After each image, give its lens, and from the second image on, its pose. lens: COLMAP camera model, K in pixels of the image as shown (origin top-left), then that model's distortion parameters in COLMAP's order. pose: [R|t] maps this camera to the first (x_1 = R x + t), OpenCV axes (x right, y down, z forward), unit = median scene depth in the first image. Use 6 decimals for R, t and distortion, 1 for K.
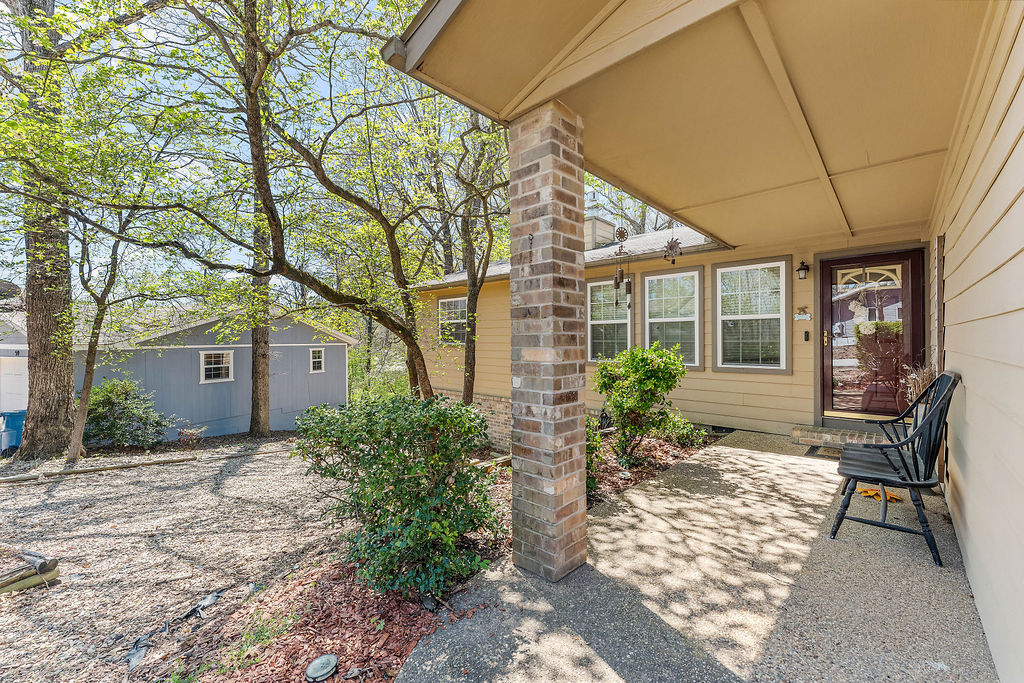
lens RADIAL K [[410.6, 0, 512.0], [0, 410.6, 341.5], [0, 0, 1]] dist [-0.000398, -0.000166]
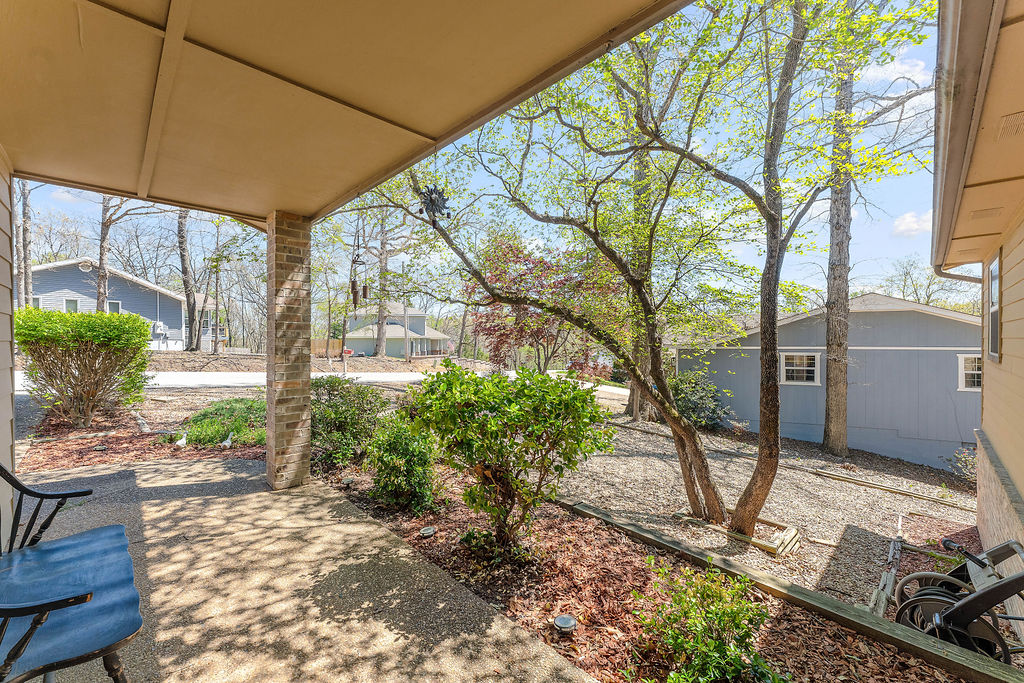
lens RADIAL K [[410.6, 0, 512.0], [0, 410.6, 341.5], [0, 0, 1]] dist [-0.000398, -0.000166]
pose [[-0.044545, 0.012272, -0.998932, 1.500007], [-0.007260, 0.999894, 0.012607, -0.063469], [0.998981, 0.007814, -0.044451, 1.721942]]
